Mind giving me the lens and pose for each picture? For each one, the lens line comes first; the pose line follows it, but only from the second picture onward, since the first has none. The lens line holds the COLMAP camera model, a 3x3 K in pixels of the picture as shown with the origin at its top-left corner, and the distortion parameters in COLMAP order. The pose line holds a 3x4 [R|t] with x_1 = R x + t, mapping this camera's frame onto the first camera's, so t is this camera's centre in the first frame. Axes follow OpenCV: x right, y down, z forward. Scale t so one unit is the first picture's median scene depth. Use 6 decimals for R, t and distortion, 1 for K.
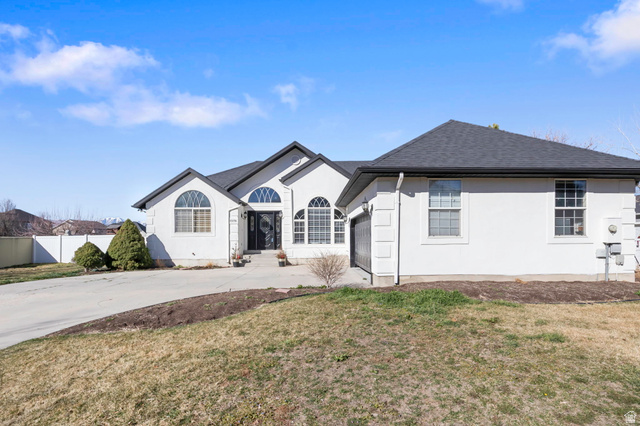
lens RADIAL K [[319.9, 0, 313.8], [0, 319.9, 225.4], [0, 0, 1]] dist [-0.000428, -0.000606]
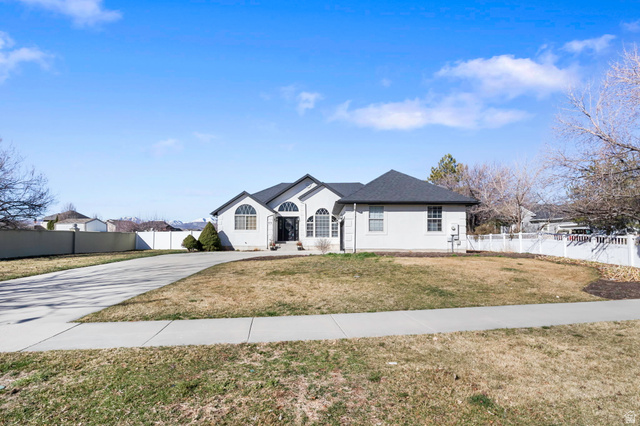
lens RADIAL K [[319.9, 0, 314.7], [0, 319.9, 213.0], [0, 0, 1]] dist [-0.000428, -0.000606]
pose [[0.999594, 0.004197, -0.028194, 0.026048], [-0.005290, 0.999232, -0.038830, -0.001979], [0.028009, 0.038964, 0.998848, -0.660895]]
